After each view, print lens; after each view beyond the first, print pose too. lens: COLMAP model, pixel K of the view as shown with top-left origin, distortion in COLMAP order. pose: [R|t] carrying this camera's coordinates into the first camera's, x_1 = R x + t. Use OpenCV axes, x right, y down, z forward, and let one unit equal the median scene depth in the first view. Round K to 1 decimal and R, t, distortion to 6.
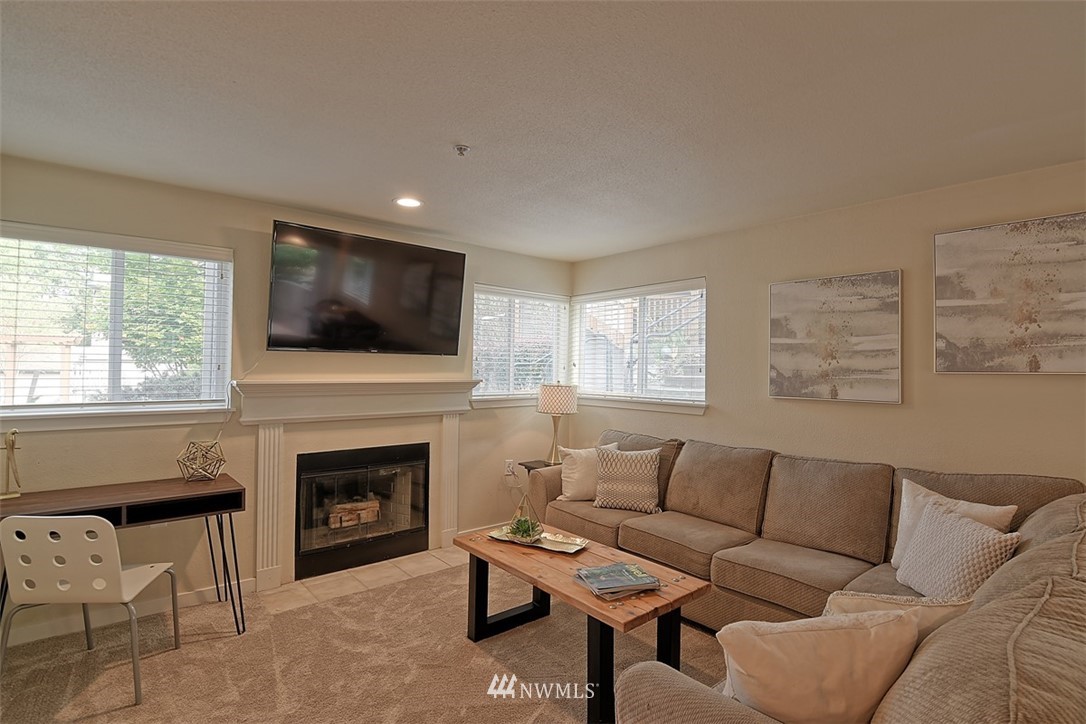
lens RADIAL K [[527.5, 0, 543.8], [0, 527.5, 357.9], [0, 0, 1]] dist [-0.009424, -0.008343]
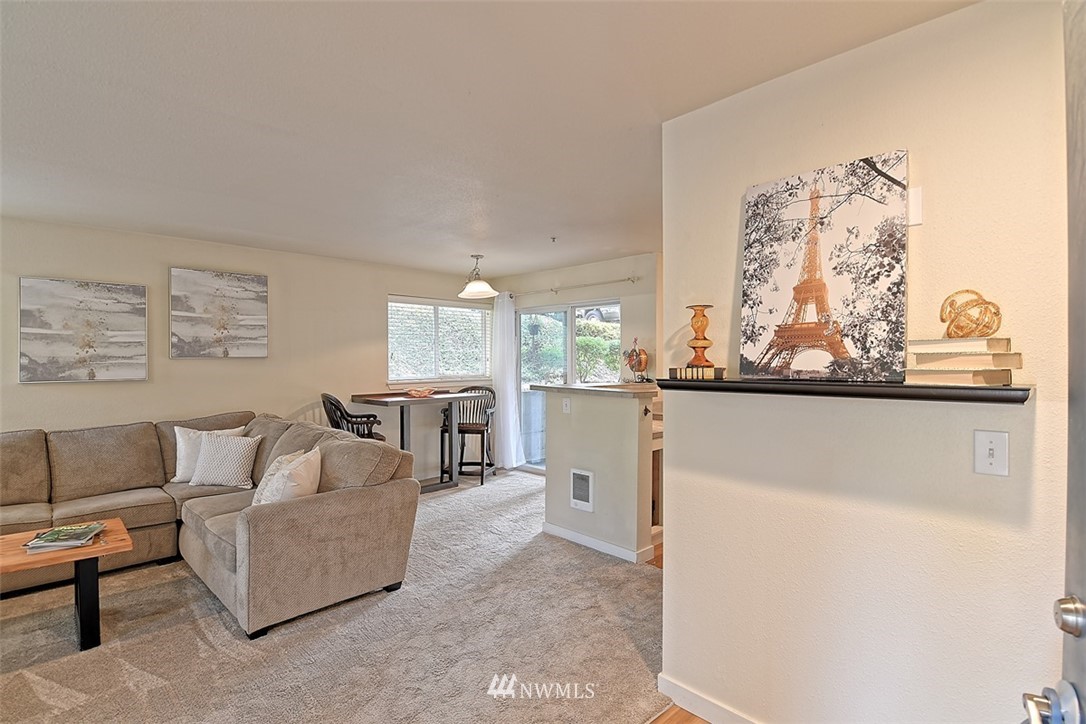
lens RADIAL K [[527.5, 0, 544.6], [0, 527.5, 358.7], [0, 0, 1]] dist [-0.009424, -0.008343]
pose [[-0.073682, -0.015541, 0.997161, -0.762813], [-0.022481, 0.999650, 0.013919, -0.013871], [-0.997028, -0.021392, -0.074005, 0.018373]]
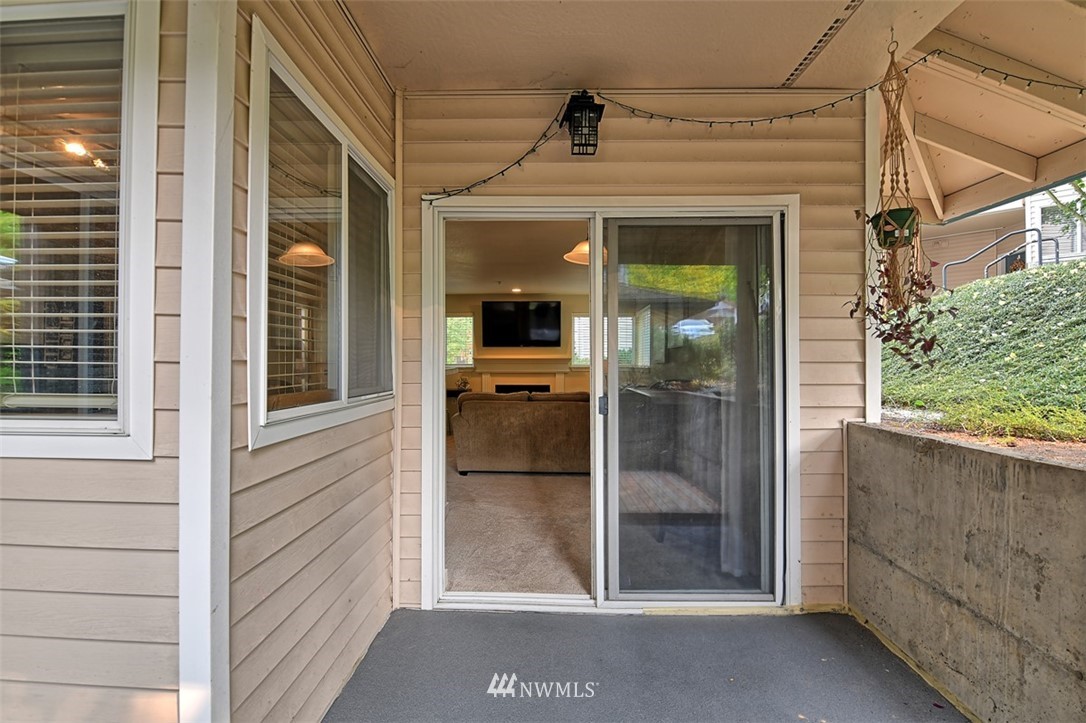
lens RADIAL K [[527.5, 0, 541.5], [0, 527.5, 359.1], [0, 0, 1]] dist [-0.009424, -0.008343]
pose [[0.741829, -0.013645, -0.670450, 1.638679], [0.020574, 0.999785, 0.002417, 0.052892], [0.670273, -0.015587, 0.741950, -0.915652]]
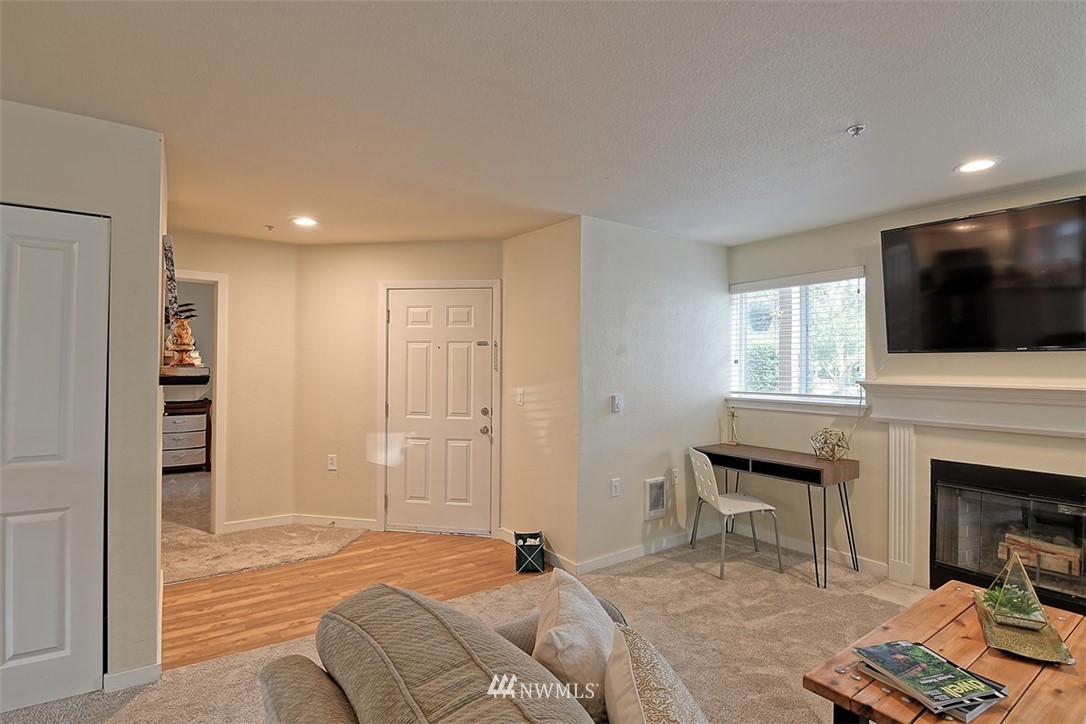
lens RADIAL K [[527.5, 0, 536.5], [0, 527.5, 358.8], [0, 0, 1]] dist [-0.009424, -0.008343]
pose [[-0.094974, -0.024857, -0.995169, 0.601162], [0.012523, 0.999579, -0.026163, 0.016147], [0.995401, -0.014948, -0.094623, 0.396510]]
